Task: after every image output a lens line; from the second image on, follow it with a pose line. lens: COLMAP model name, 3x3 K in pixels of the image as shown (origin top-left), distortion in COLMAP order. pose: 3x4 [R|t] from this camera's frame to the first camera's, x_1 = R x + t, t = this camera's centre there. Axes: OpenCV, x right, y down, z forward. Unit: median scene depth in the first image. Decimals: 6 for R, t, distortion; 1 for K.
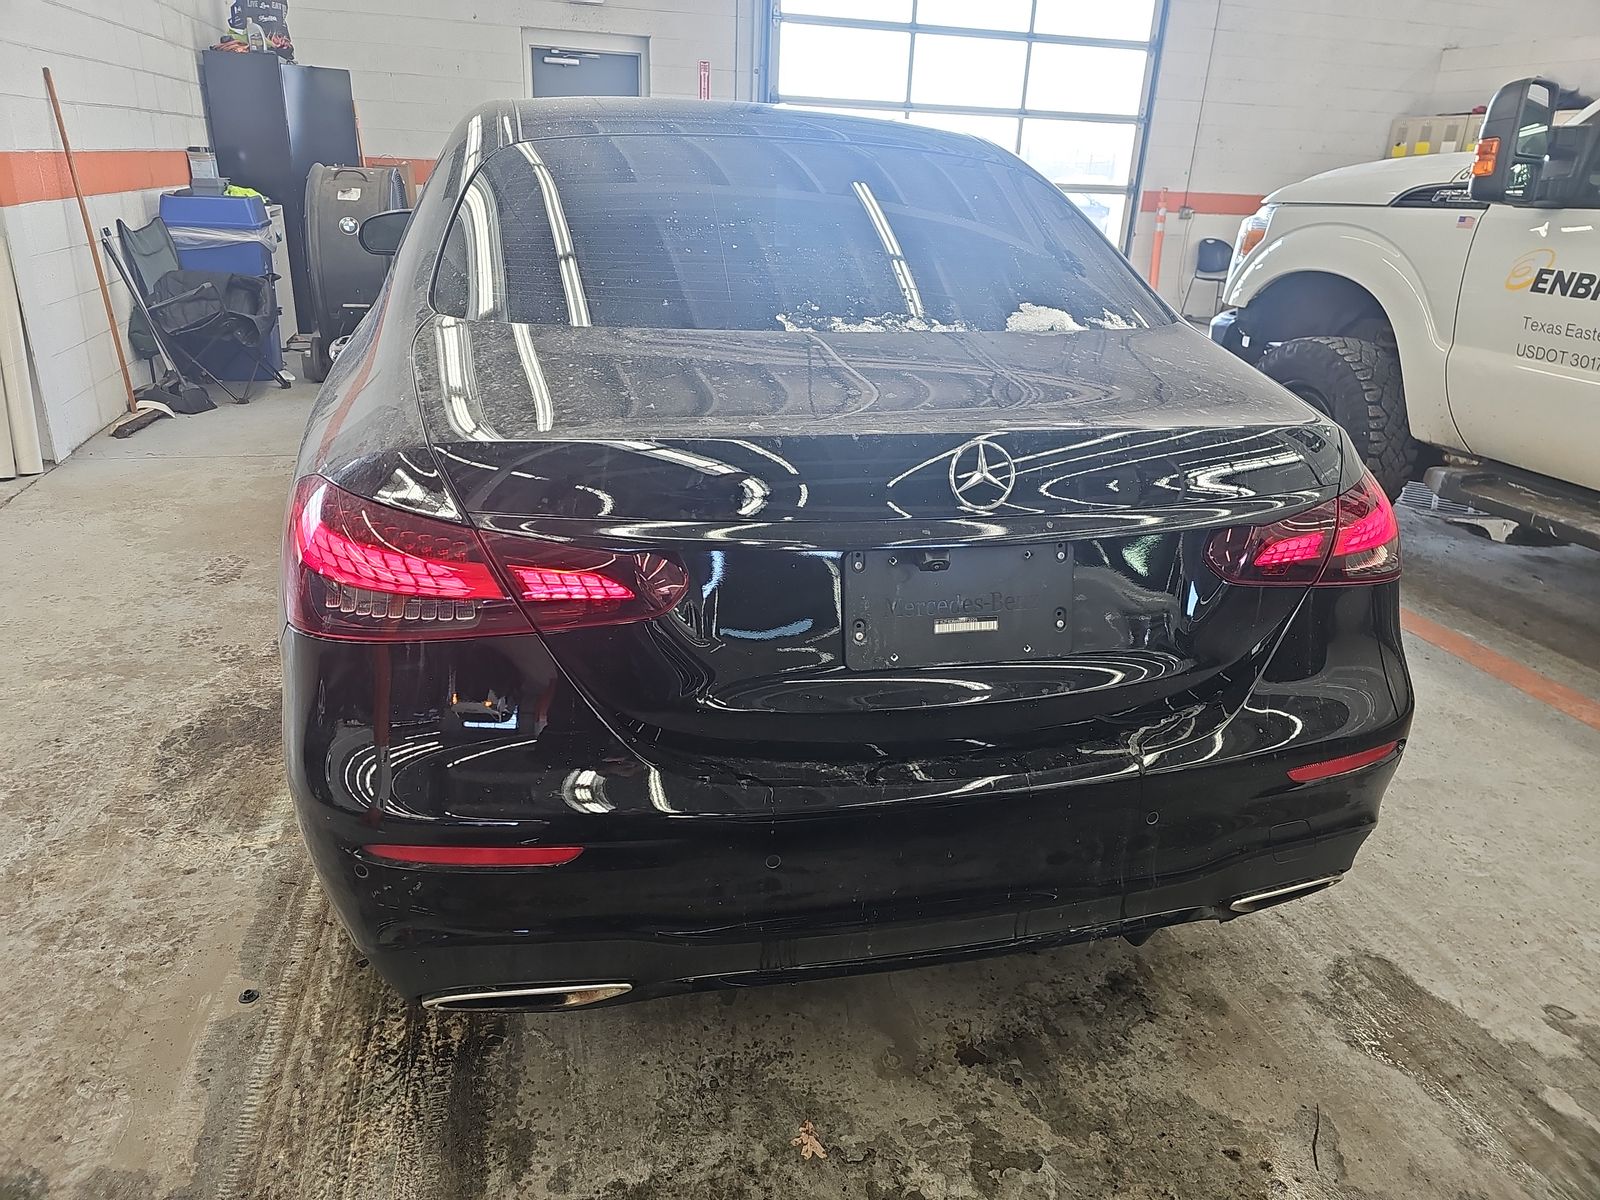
lens RADIAL K [[1071.8, 0, 794.5], [0, 1071.8, 587.8], [0, 0, 1]] dist [0.058807, -0.056362]
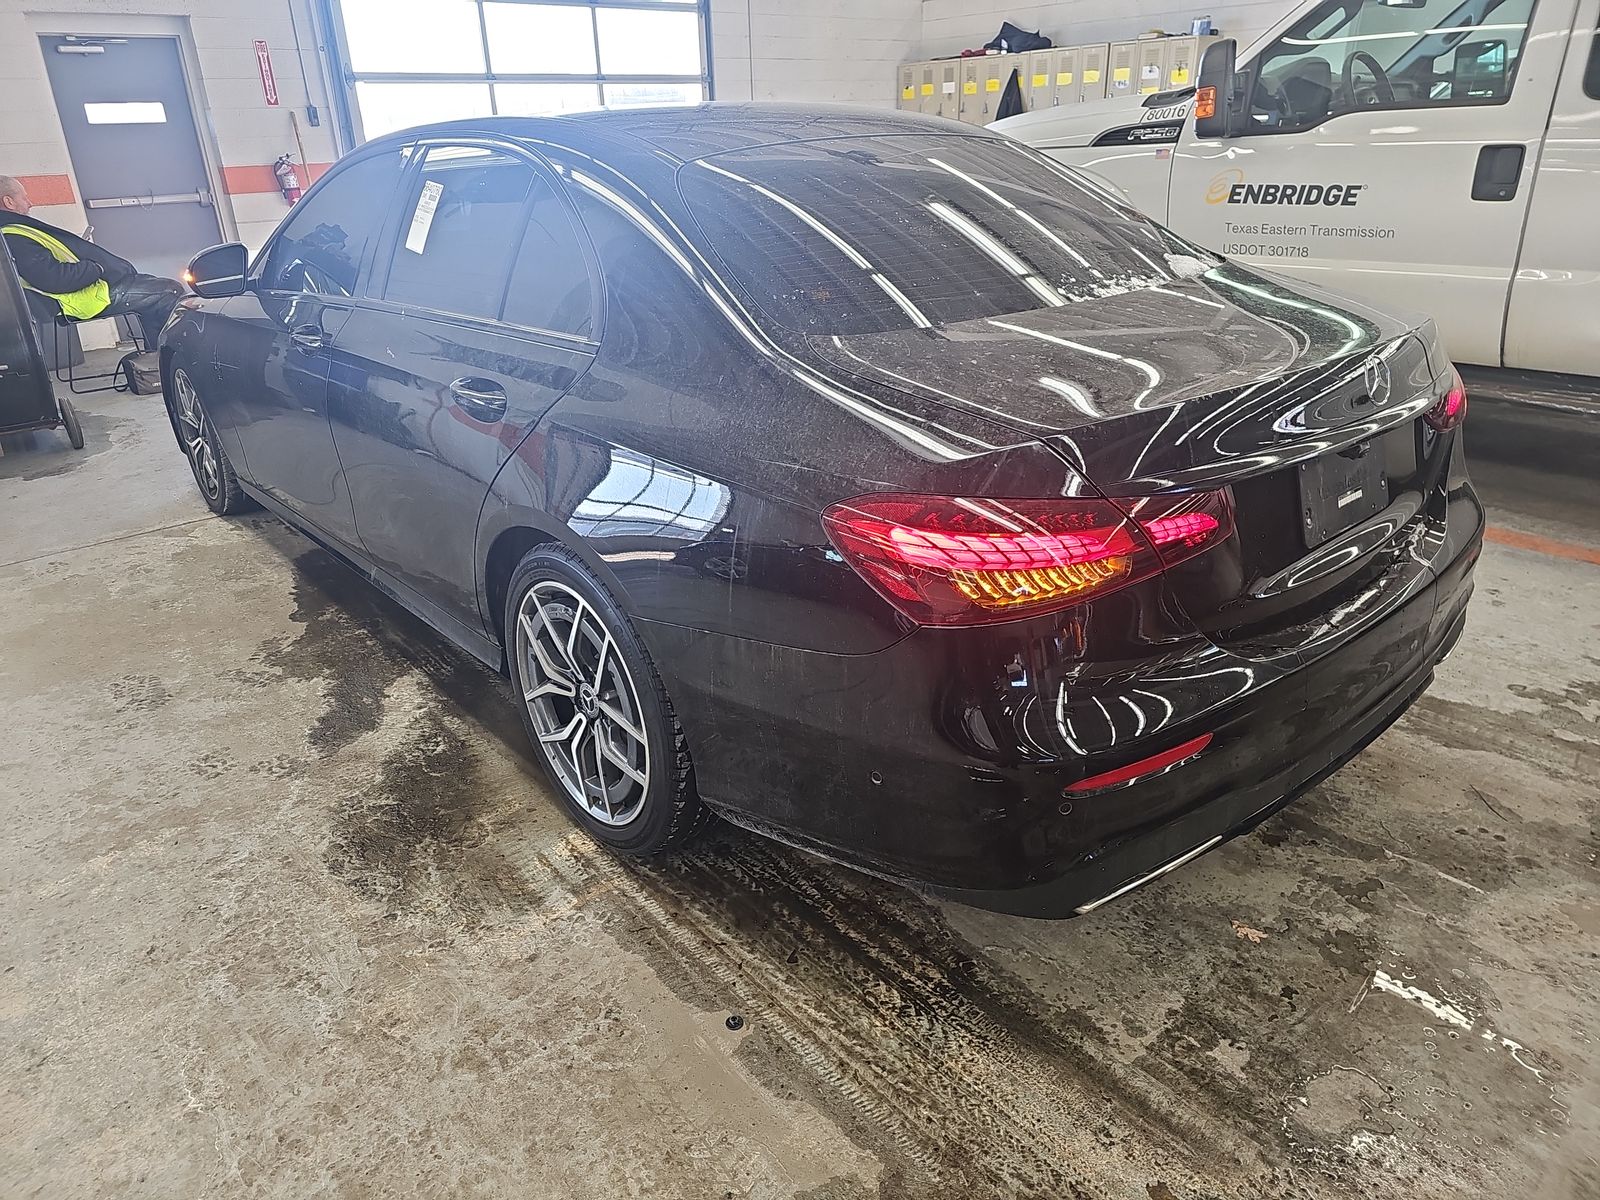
lens RADIAL K [[1071.8, 0, 794.5], [0, 1071.8, 587.8], [0, 0, 1]] dist [0.058807, -0.056362]
pose [[0.887682, -0.244204, 0.390365, -0.601740], [0.230678, 0.969570, 0.081985, -0.074774], [-0.398507, 0.017272, 0.917003, 0.028000]]
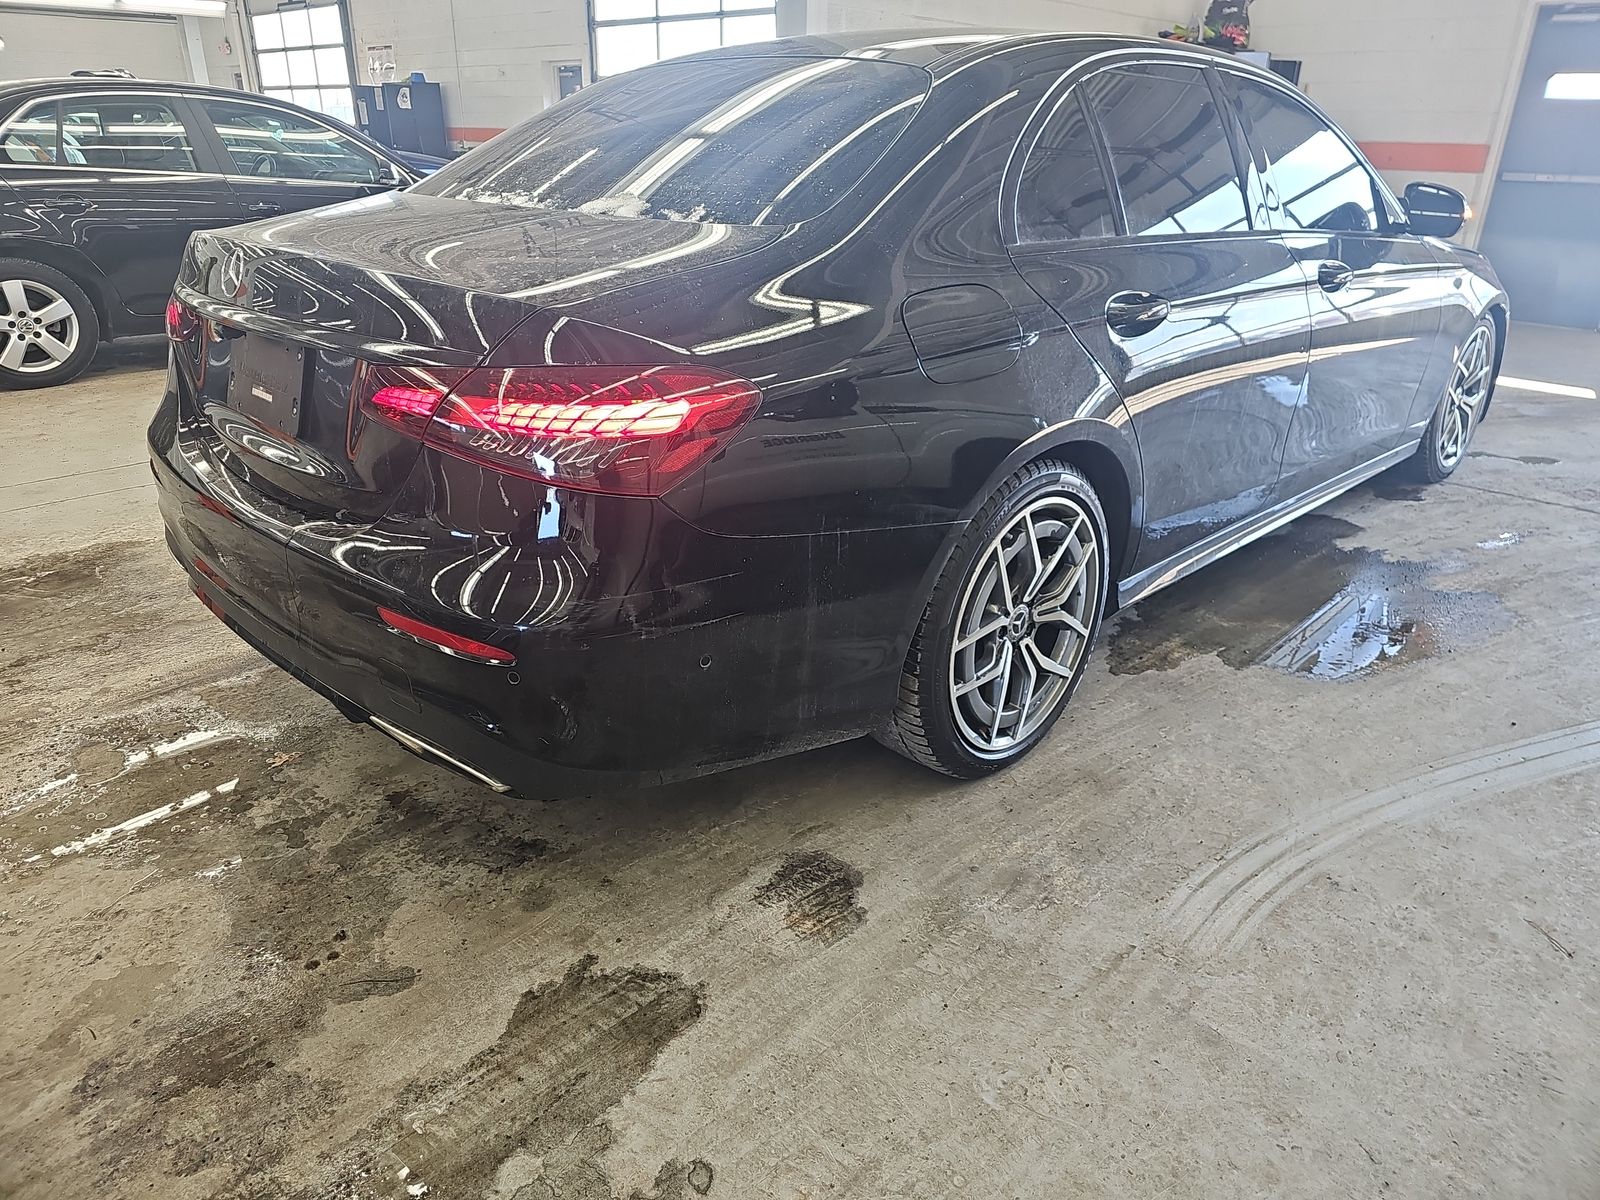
lens RADIAL K [[1083.4, 0, 791.5], [0, 1083.4, 558.4], [0, 0, 1]] dist [0.032247, -0.034842]
pose [[0.513445, 0.282680, -0.810226, 1.021839], [-0.309239, 0.941697, 0.132582, -0.097075], [0.800466, 0.182480, 0.570925, 0.468946]]
